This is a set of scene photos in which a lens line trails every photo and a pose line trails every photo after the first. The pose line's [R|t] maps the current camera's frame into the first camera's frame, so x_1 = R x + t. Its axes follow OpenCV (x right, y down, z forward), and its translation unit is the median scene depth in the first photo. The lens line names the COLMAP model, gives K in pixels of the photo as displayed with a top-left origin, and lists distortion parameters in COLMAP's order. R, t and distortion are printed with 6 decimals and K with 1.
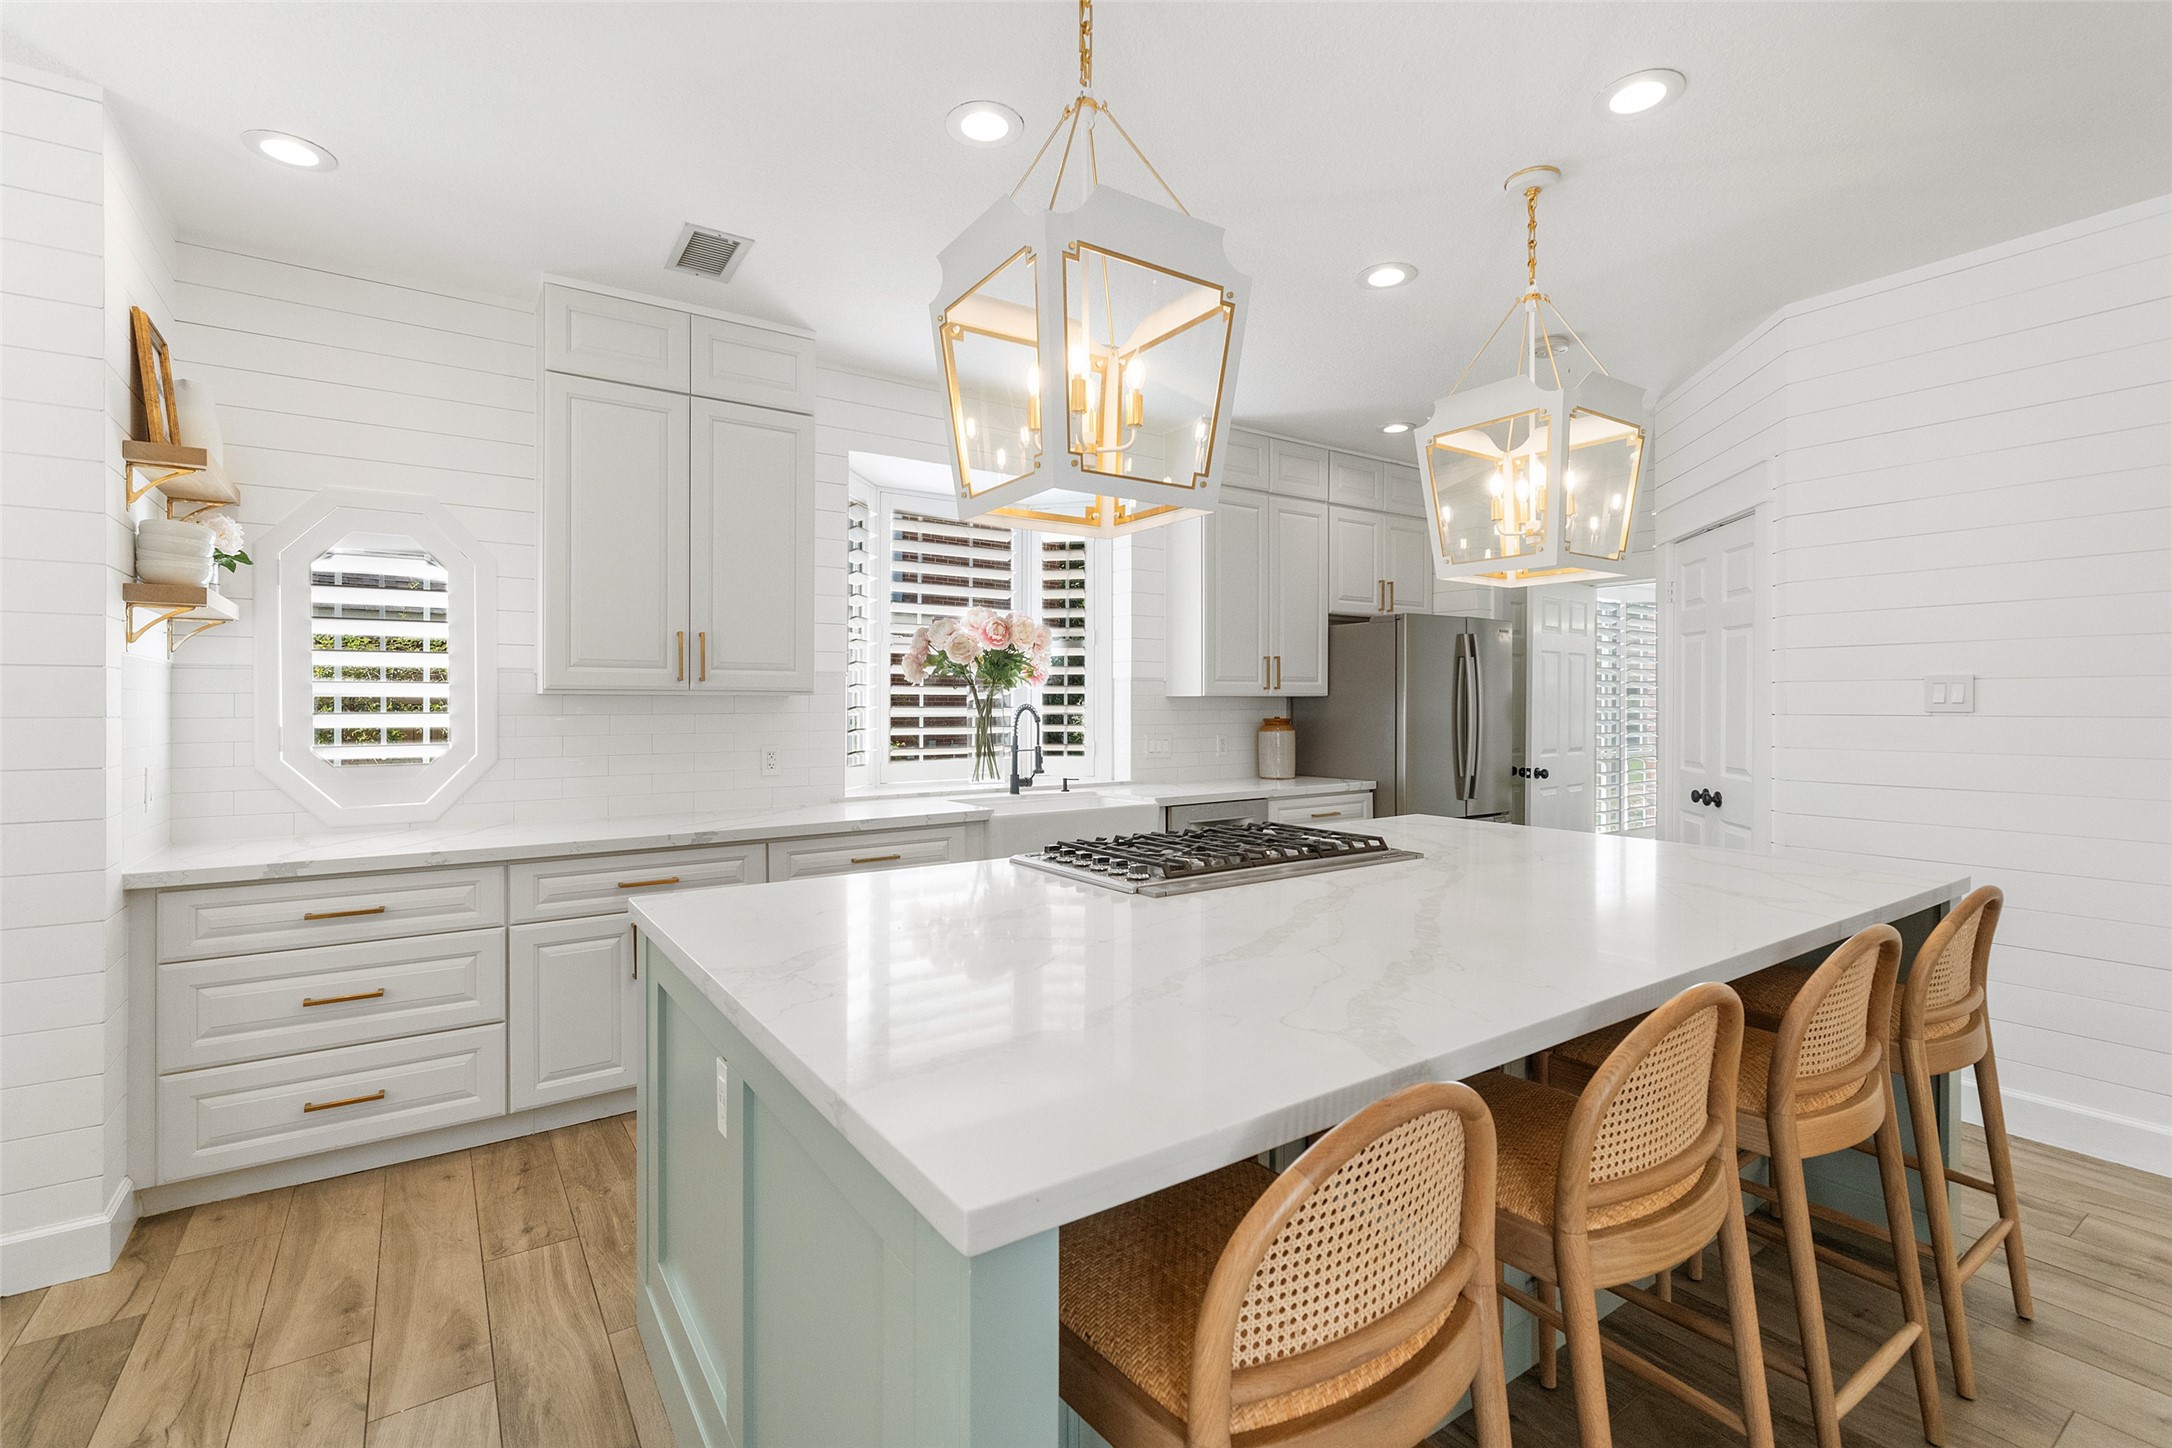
lens RADIAL K [[963.5, 0, 1087.3], [0, 963.5, 705.2], [0, 0, 1]] dist [0.000597, 0.000907]
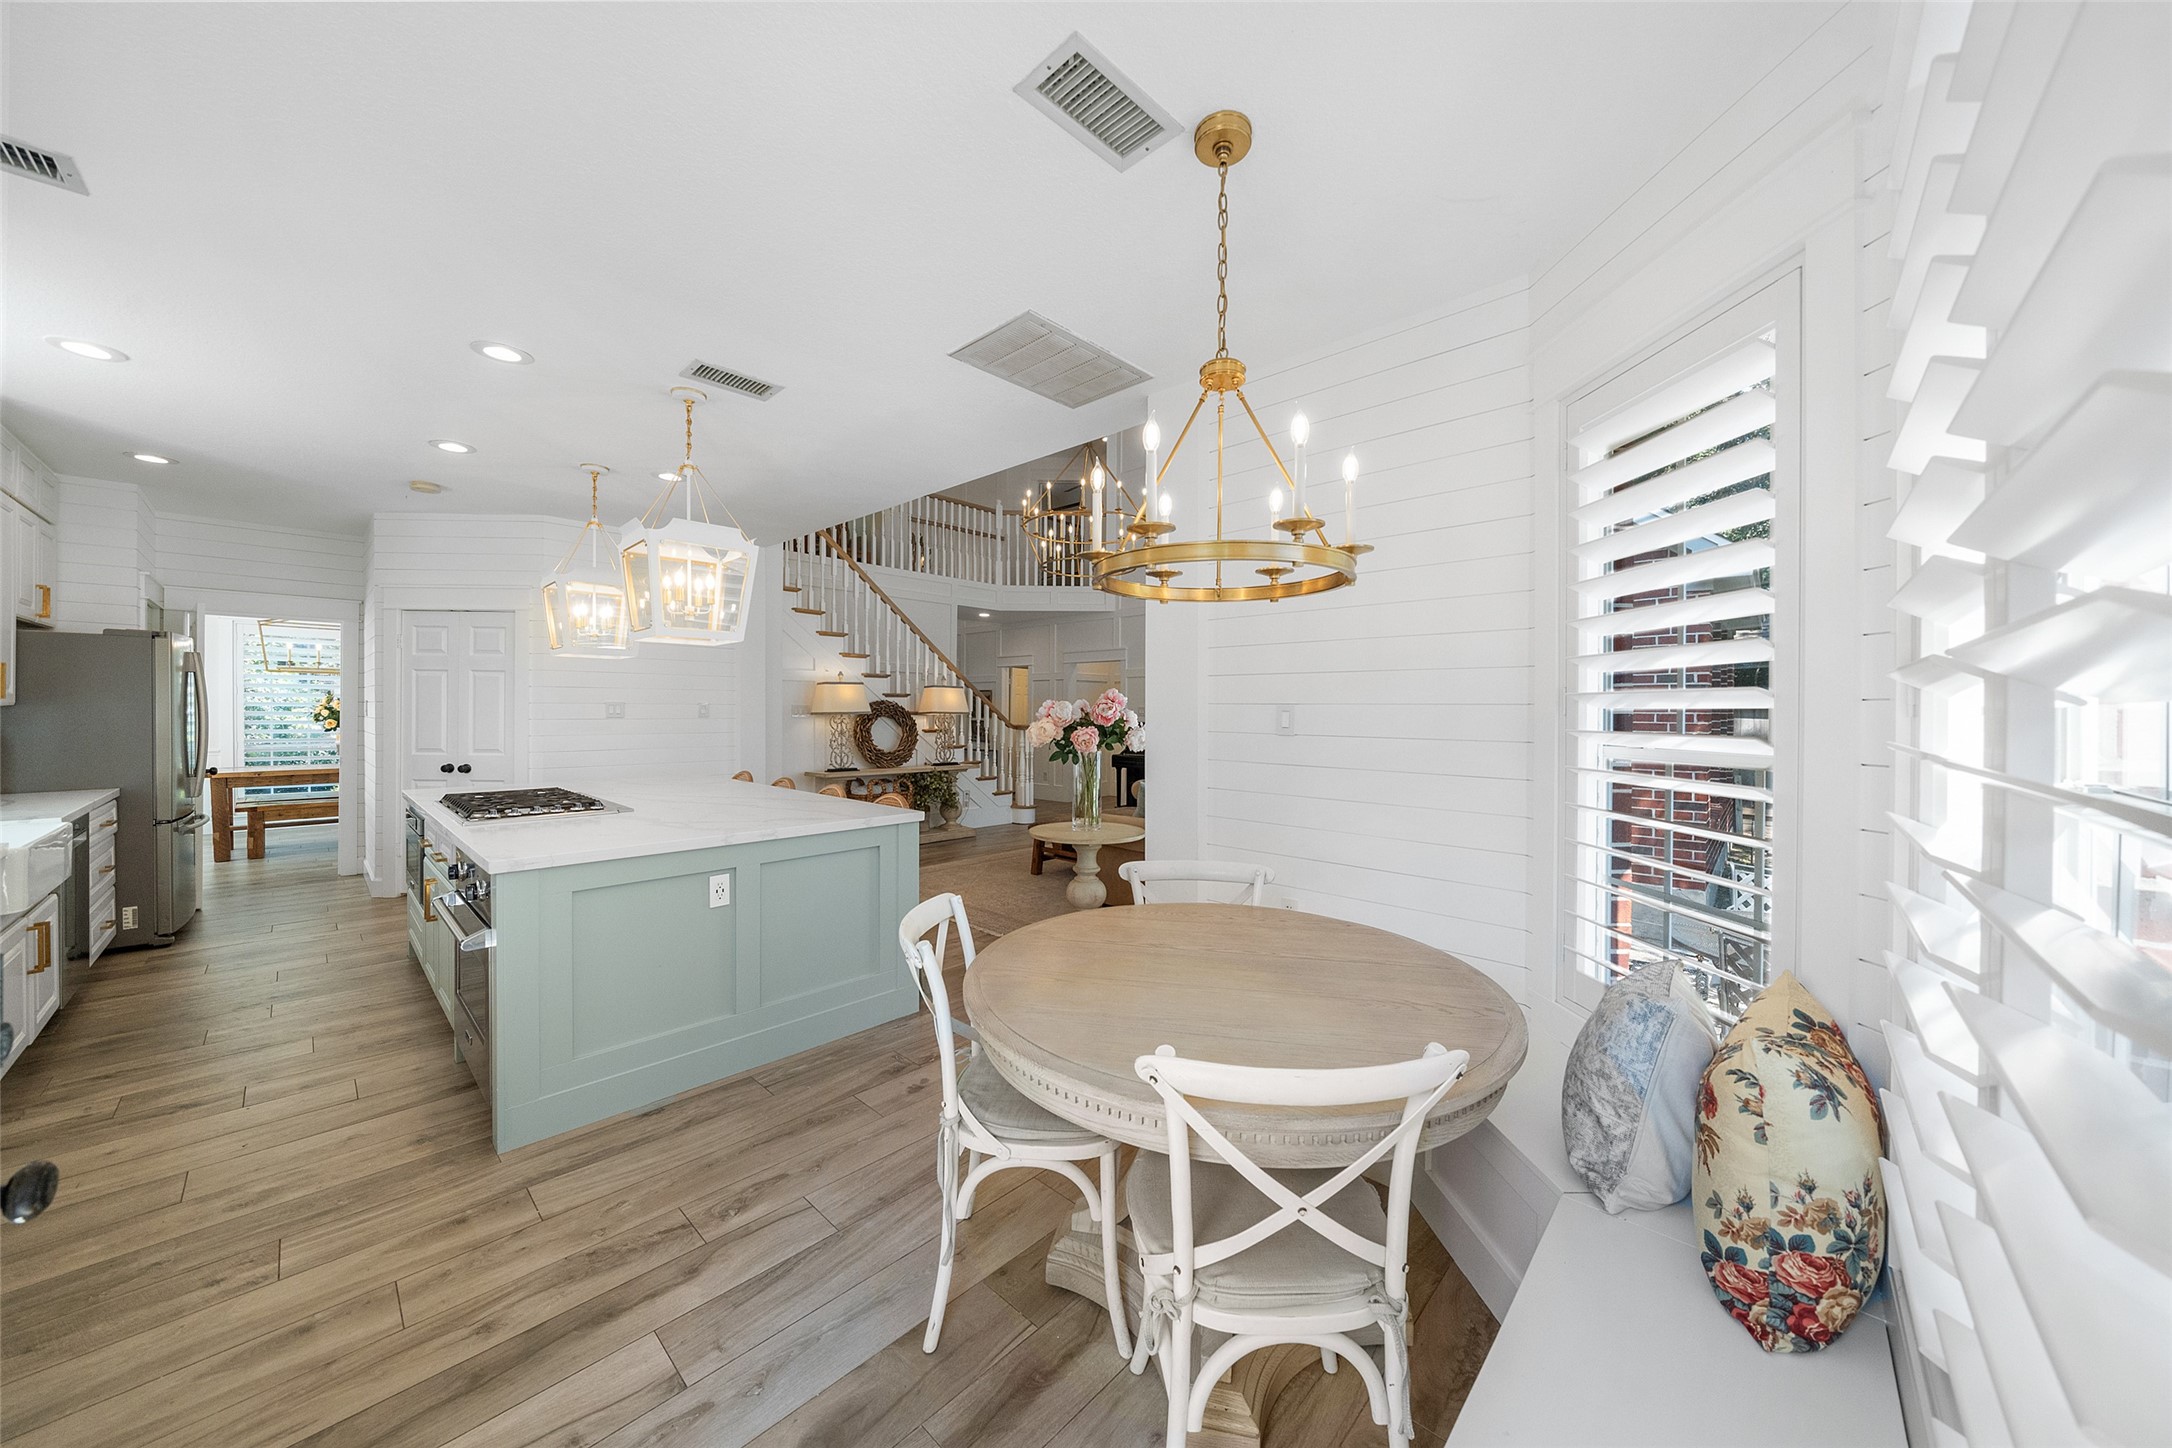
lens RADIAL K [[746.1, 0, 1094.4], [0, 746.1, 726.9], [0, 0, 1]] dist [-0.009011, 0.000774]
pose [[-0.222855, -0.024781, 0.974537, -1.368435], [-0.003793, 0.999691, 0.024553, -0.022449], [-0.974844, 0.001775, -0.222880, 0.295418]]
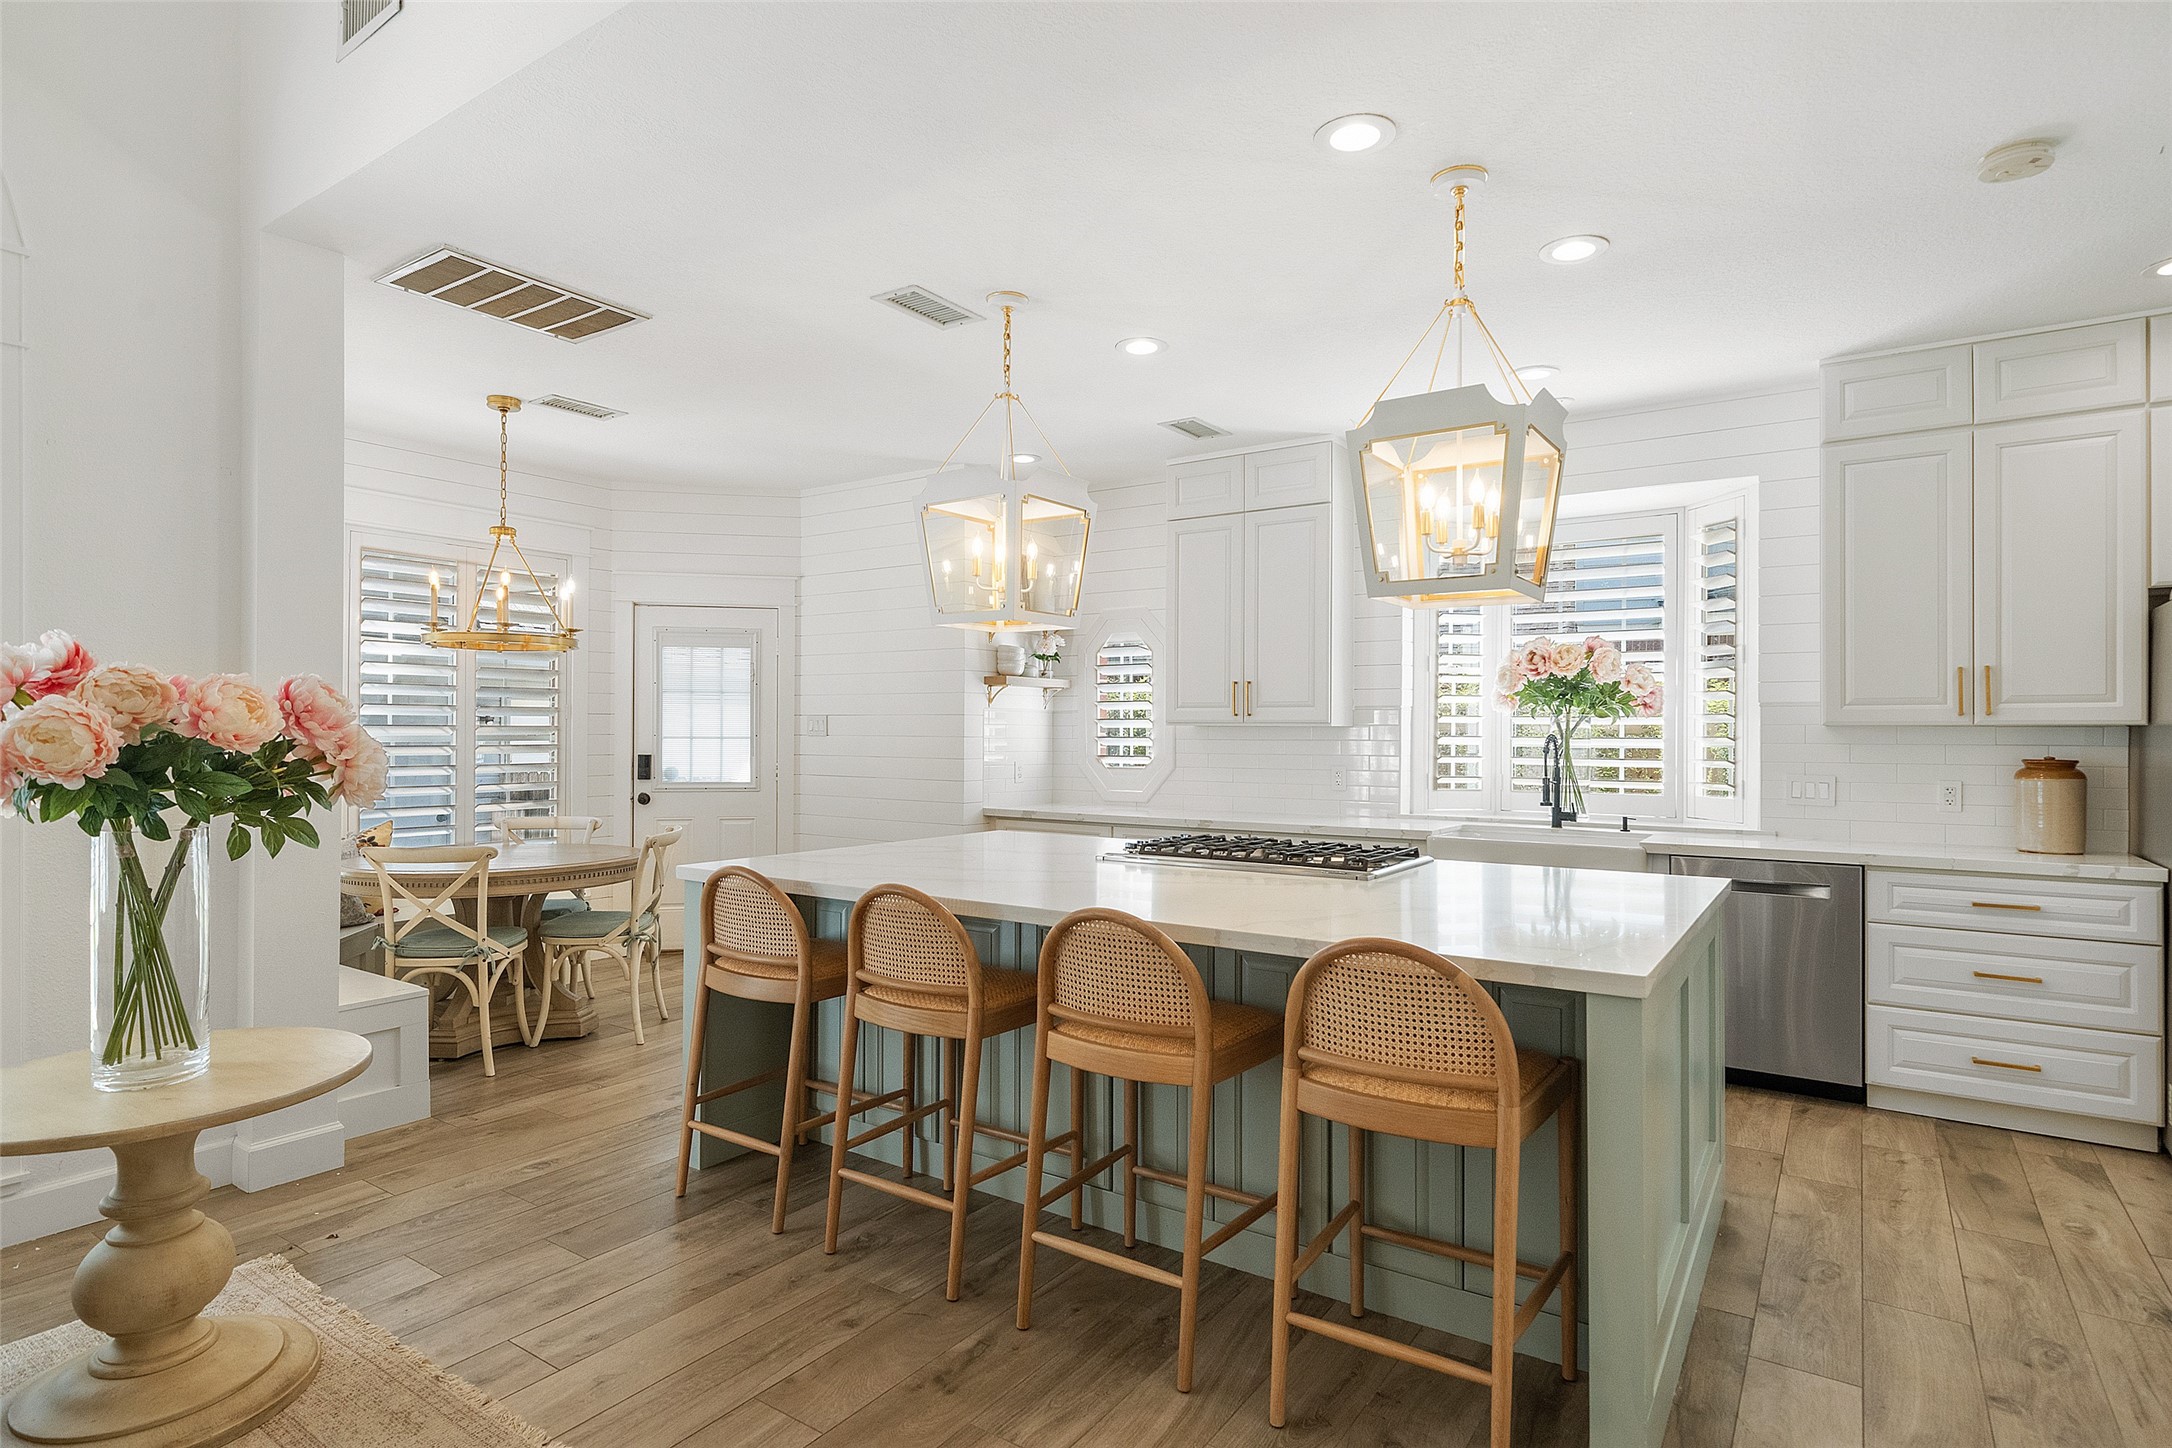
lens RADIAL K [[1118.1, 0, 1094.0], [0, 1118.1, 718.0], [0, 0, 1]] dist [0.003527, 0.000655]
pose [[0.367151, -0.007225, -0.930133, 1.365248], [-0.006488, 0.999926, -0.010328, -0.005158], [0.930139, 0.009827, 0.367077, 0.267609]]
